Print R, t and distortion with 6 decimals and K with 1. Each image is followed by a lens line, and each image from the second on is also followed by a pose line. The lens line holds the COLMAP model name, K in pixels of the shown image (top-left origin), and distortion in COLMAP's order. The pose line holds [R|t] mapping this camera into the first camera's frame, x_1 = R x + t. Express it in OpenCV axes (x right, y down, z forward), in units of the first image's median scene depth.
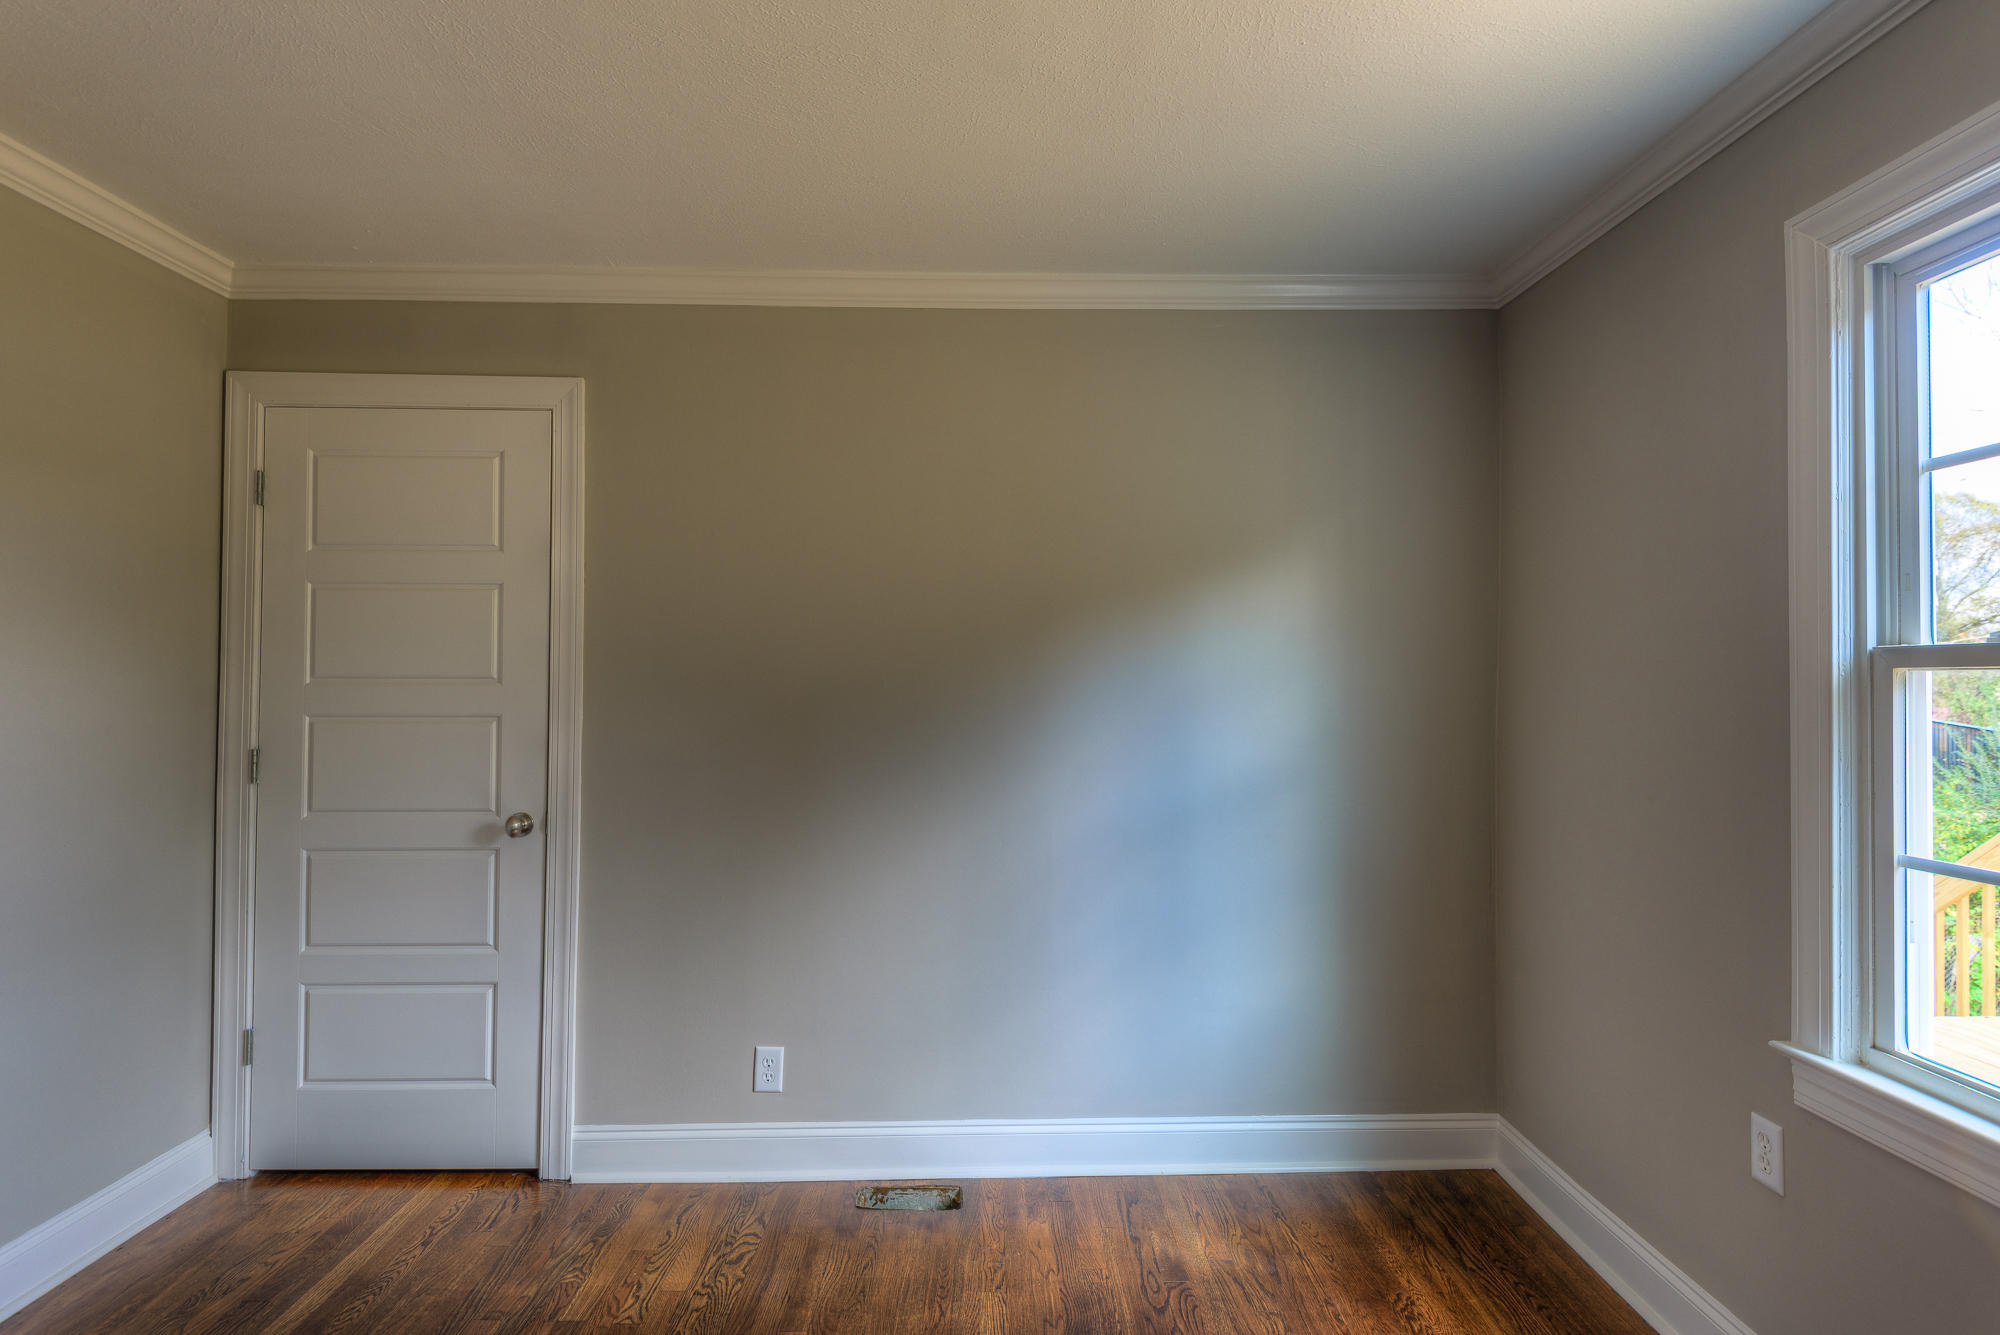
lens RADIAL K [[962.8, 0, 1000.0], [0, 962.8, 667.5], [0, 0, 1]] dist [0.028116, -0.021187]
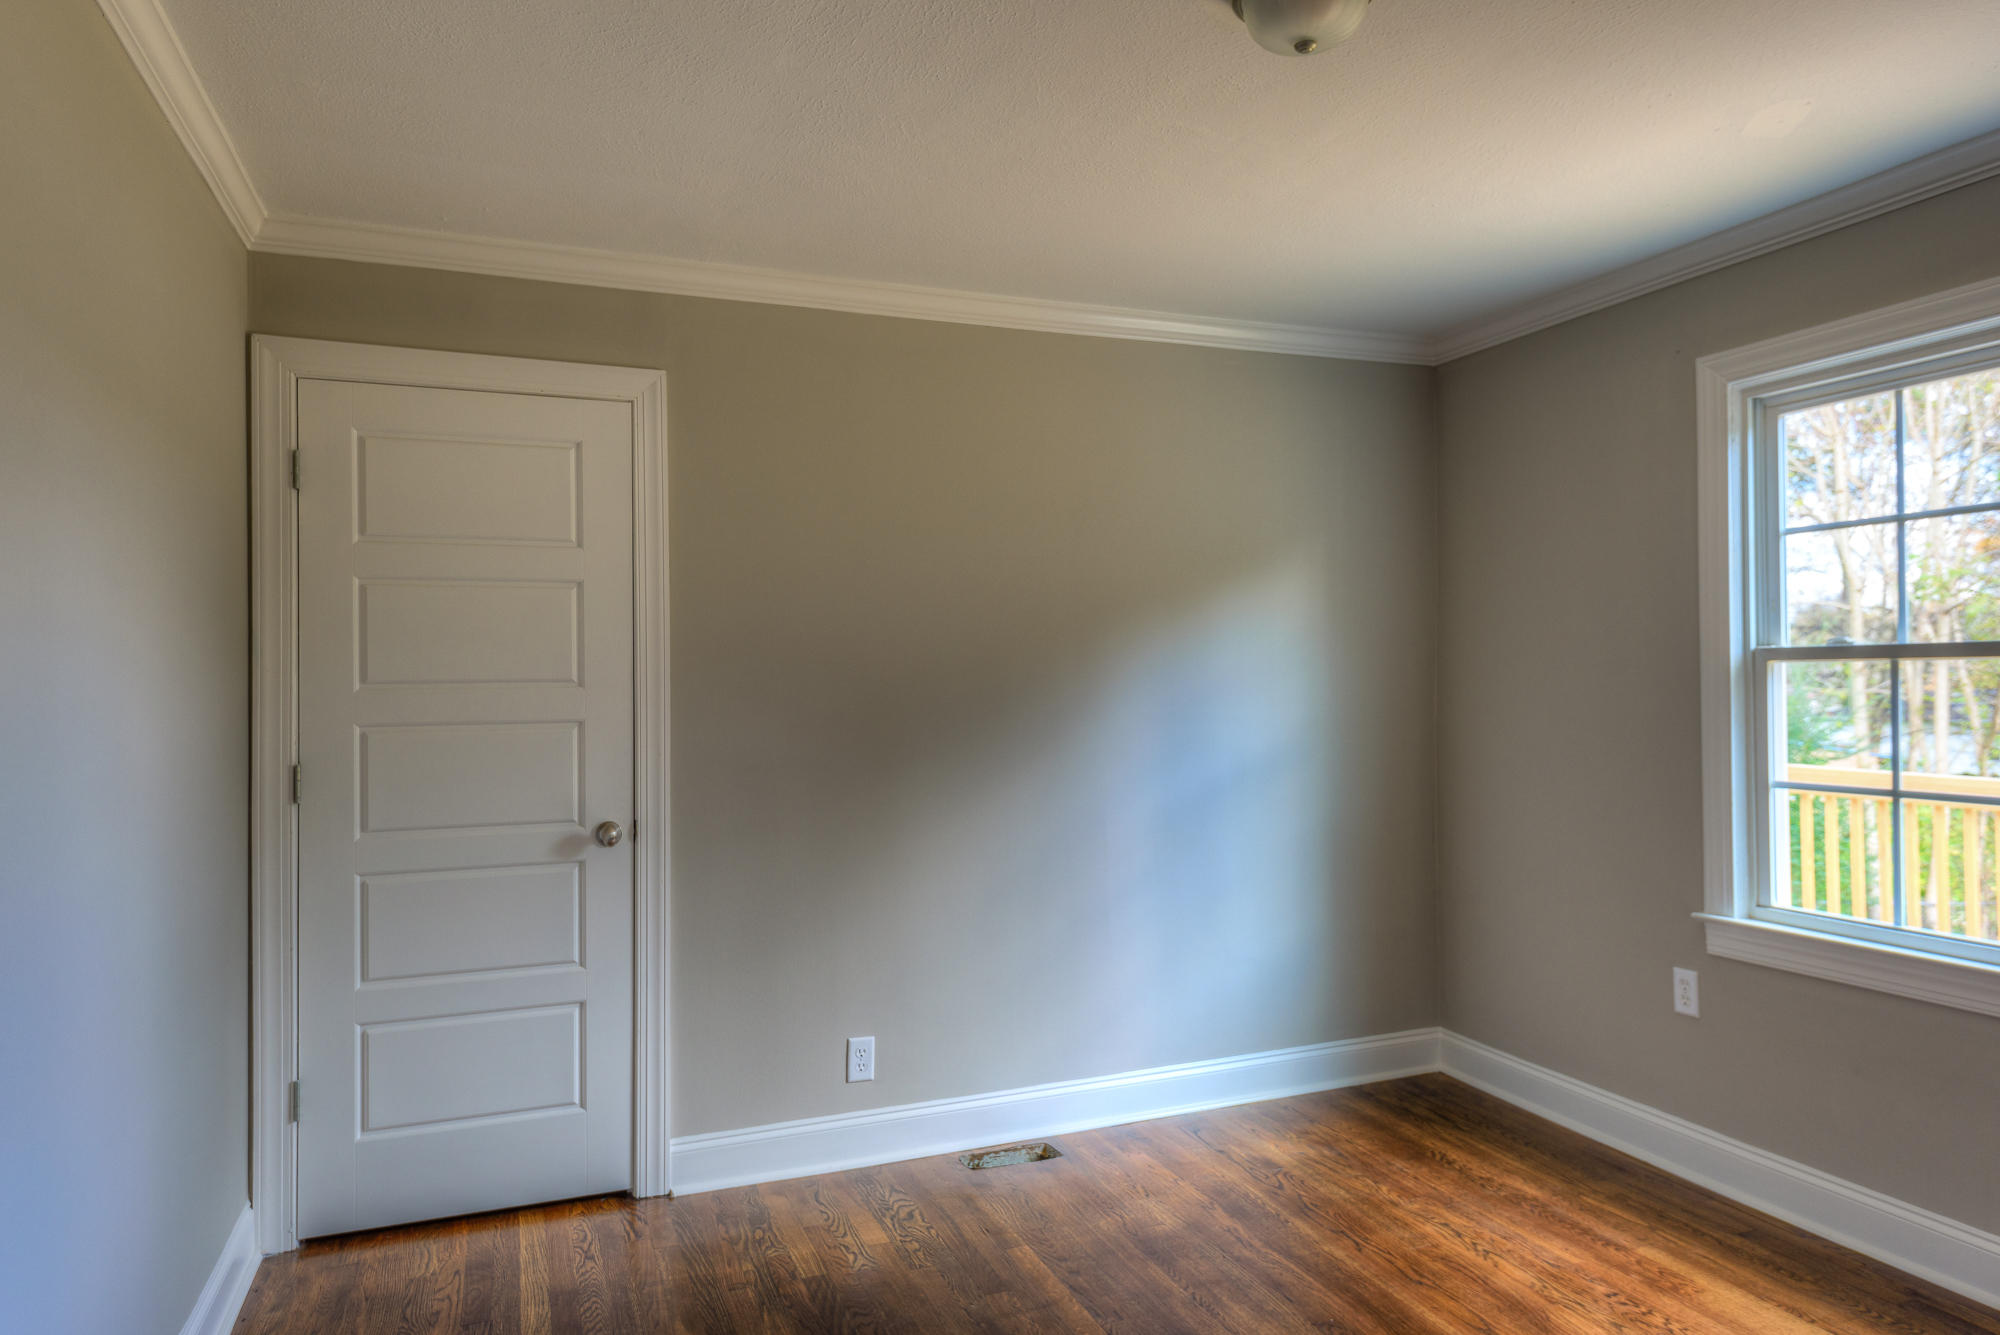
lens RADIAL K [[1189.8, 0, 1000.0], [0, 1189.8, 667.5], [0, 0, 1]] dist [0.039441, -0.035623]
pose [[0.943915, -0.010467, 0.330021, -0.524494], [0.008577, 0.999937, 0.007181, -0.007802], [-0.330076, -0.003948, 0.943946, -0.247266]]
